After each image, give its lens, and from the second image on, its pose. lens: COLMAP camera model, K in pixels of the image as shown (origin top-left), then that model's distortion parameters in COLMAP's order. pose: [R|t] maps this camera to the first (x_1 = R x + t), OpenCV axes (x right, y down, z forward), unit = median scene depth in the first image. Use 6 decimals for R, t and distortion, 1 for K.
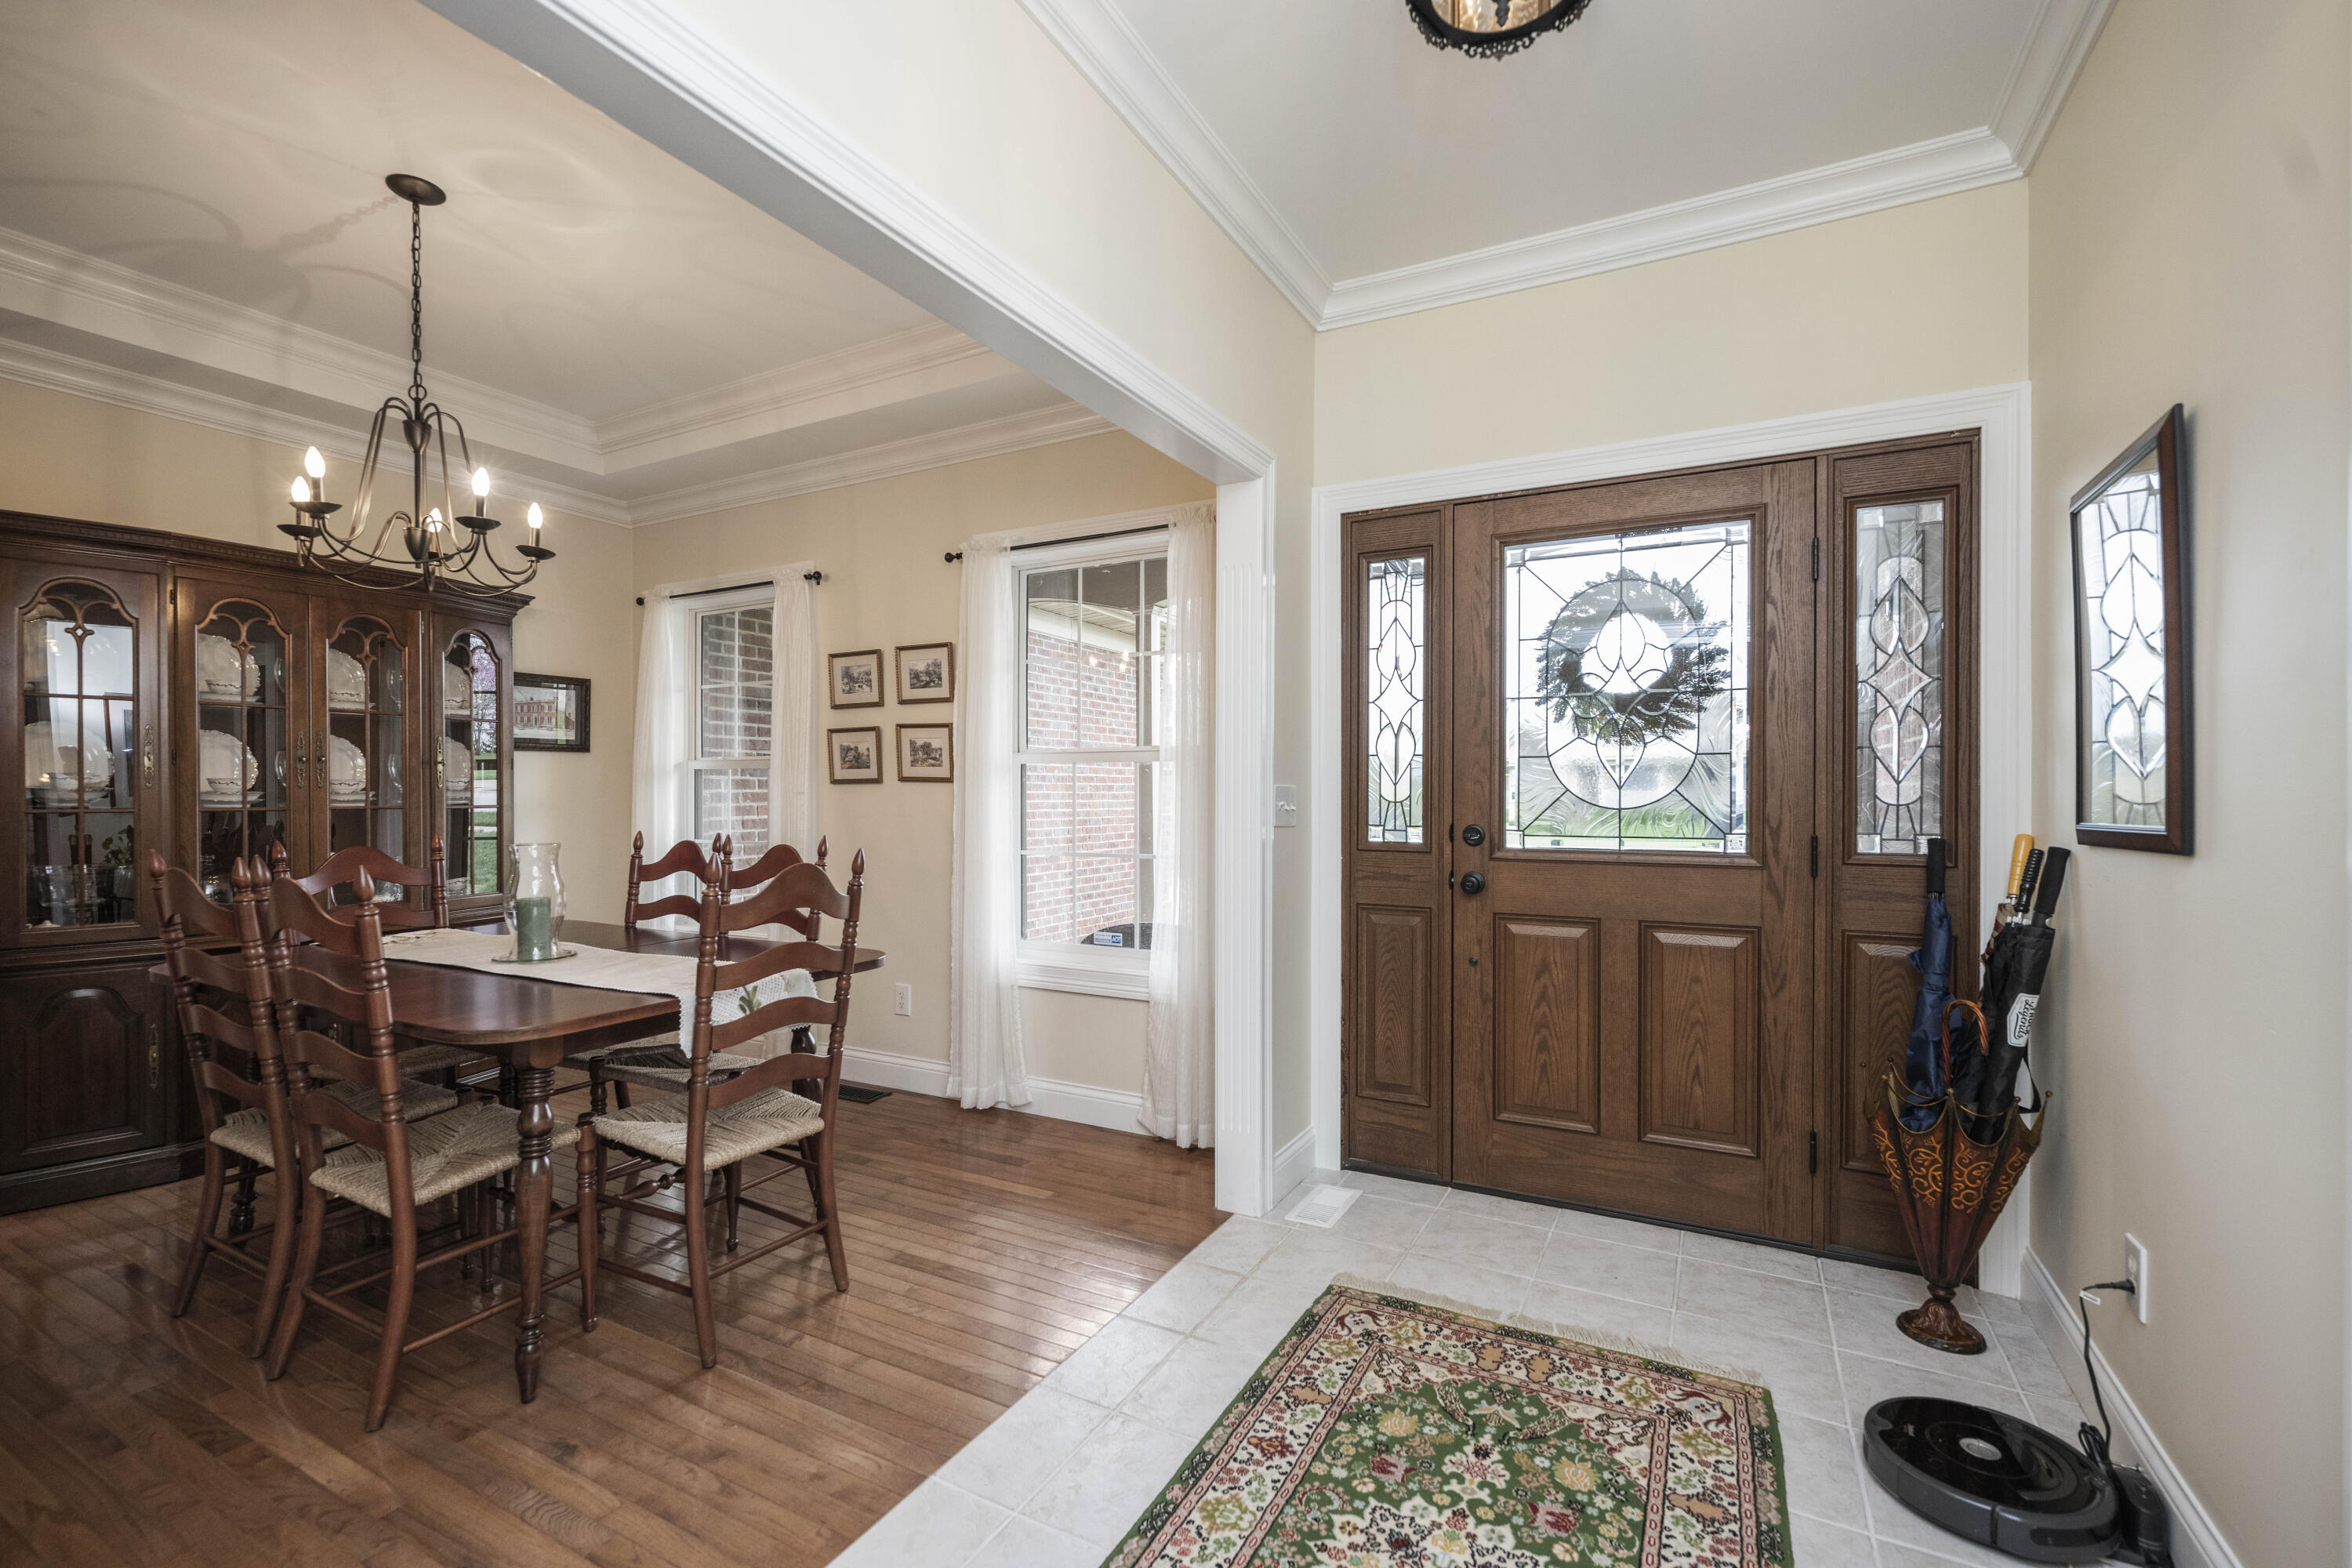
lens RADIAL K [[1021.2, 0, 1172.2], [0, 1021.2, 792.5], [0, 0, 1]] dist [-0.002376, 0.000913]
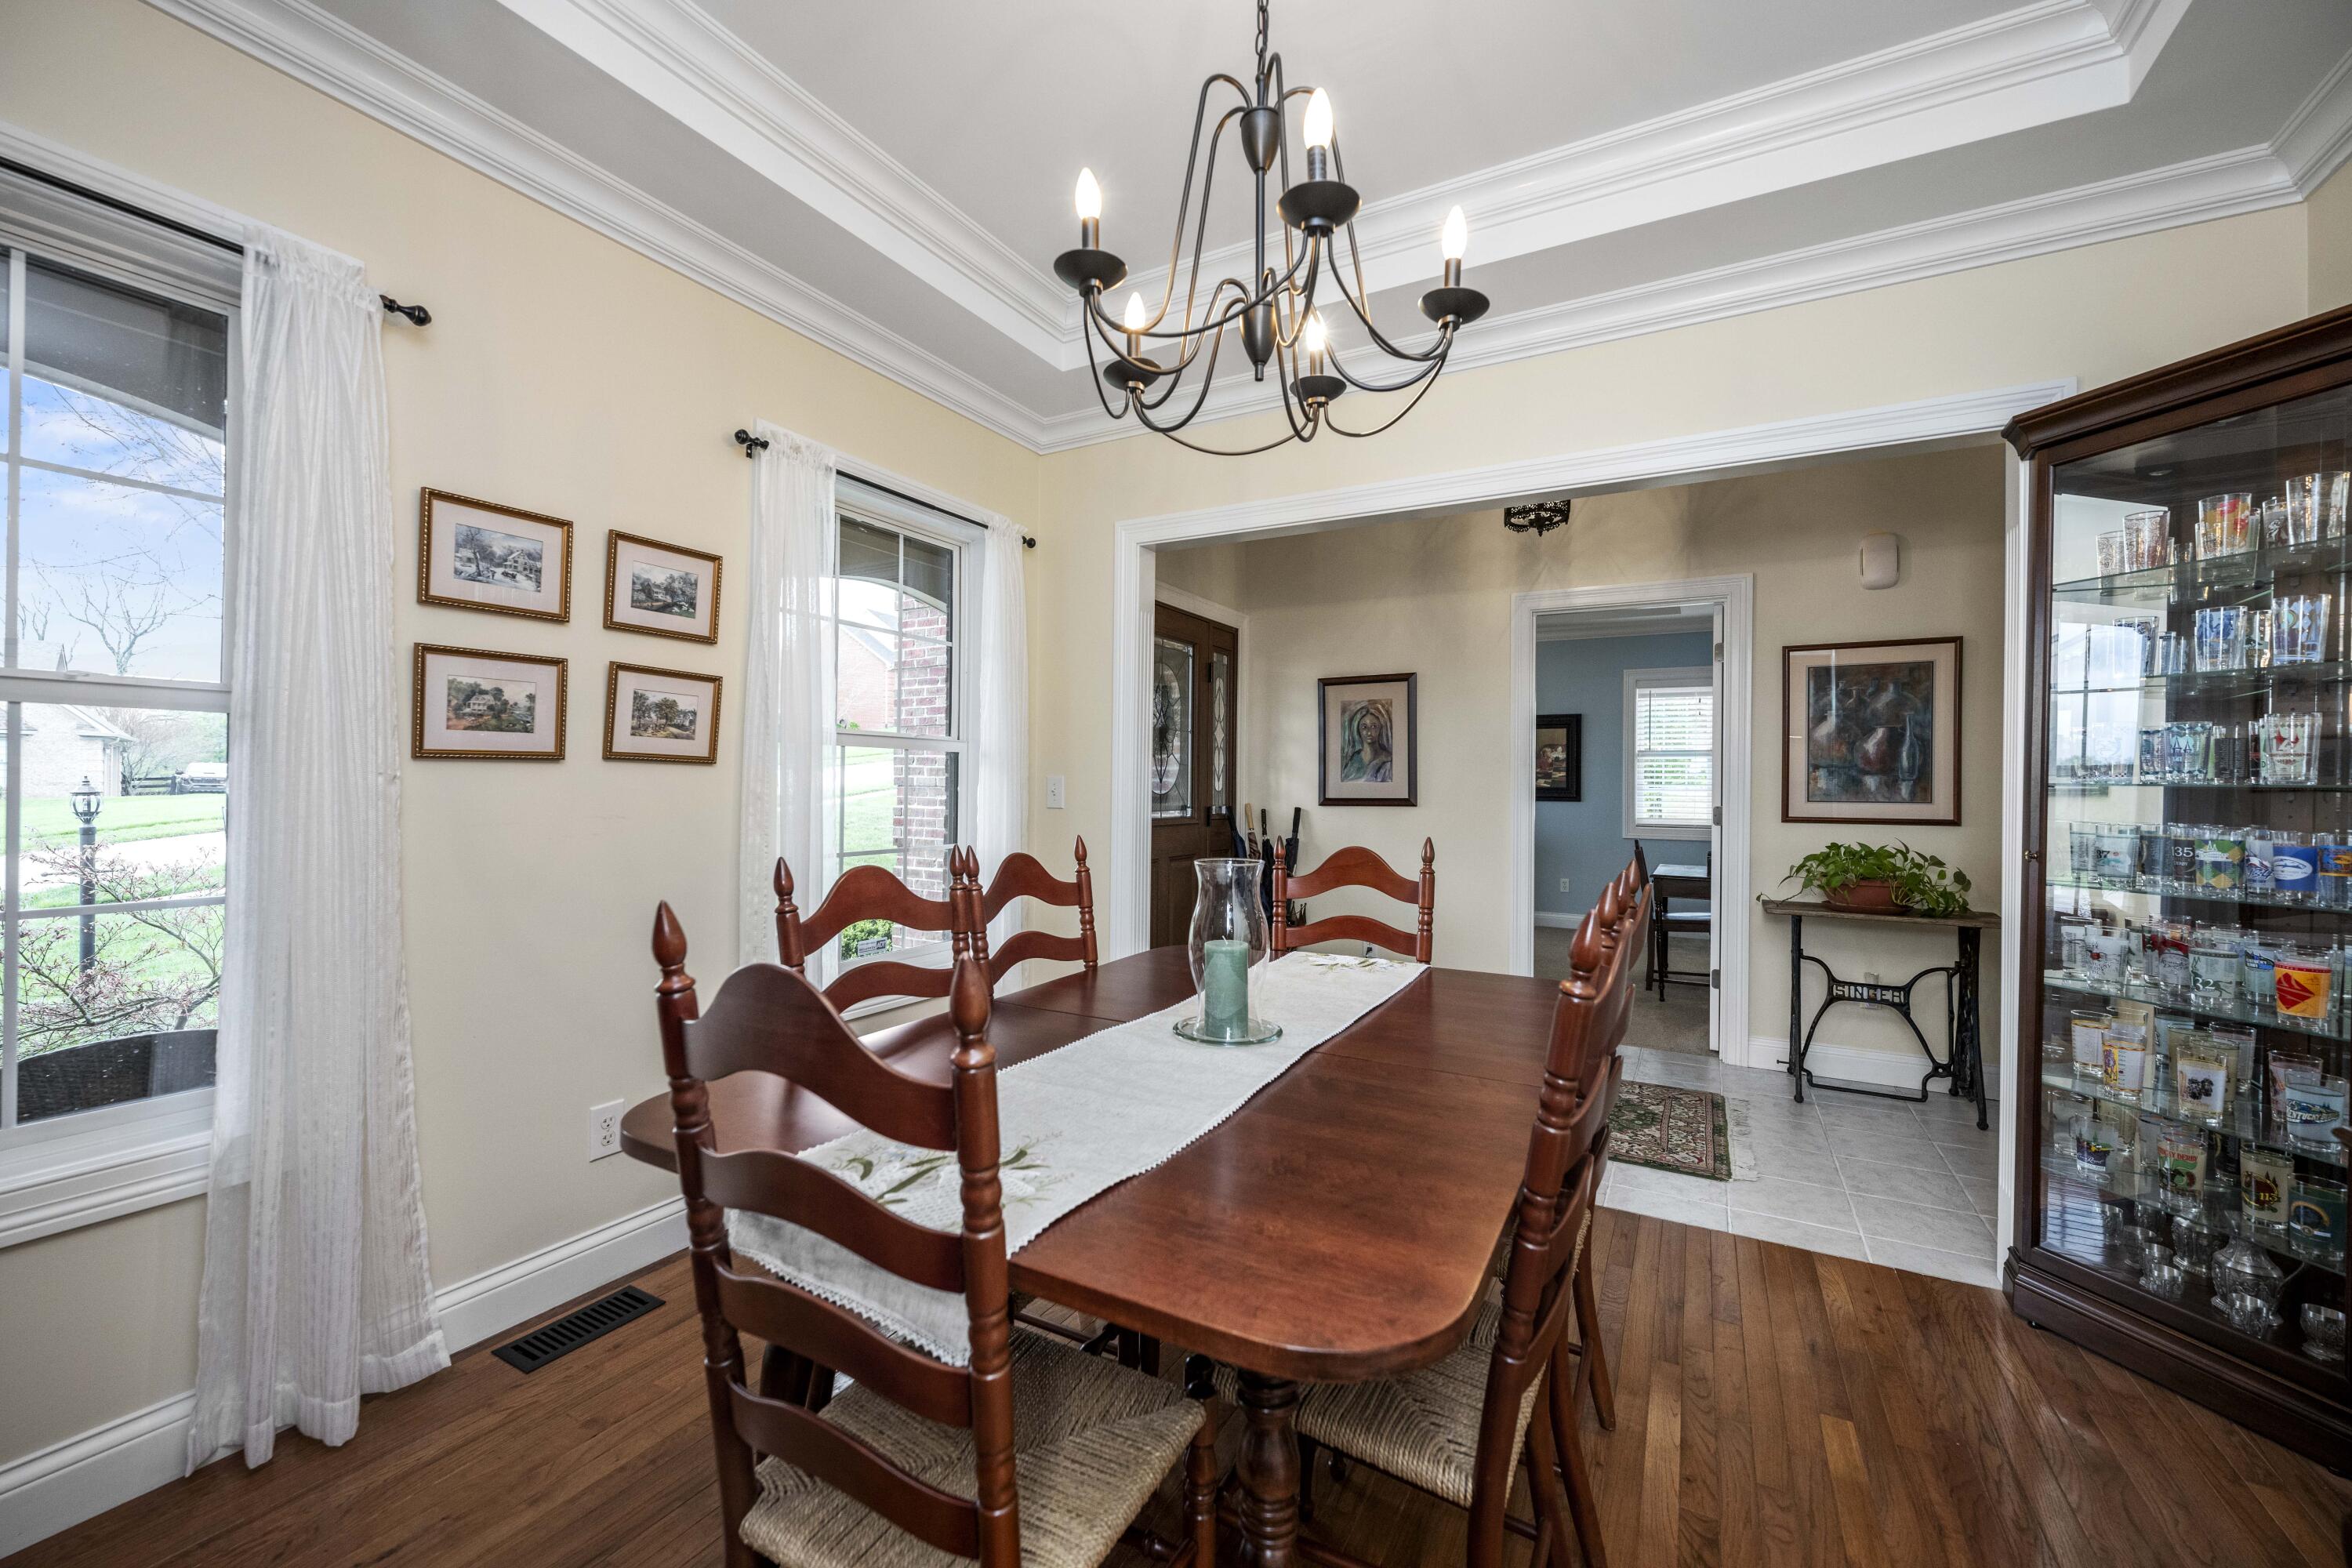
lens RADIAL K [[945.3, 0, 1170.7], [0, 945.3, 782.0], [0, 0, 1]] dist [0.000739, -0.000648]
pose [[0.014564, 0.003792, 0.999887, -0.867517], [-0.011985, 0.999922, -0.003618, 0.000235], [-0.999822, -0.011931, 0.014608, 0.717305]]
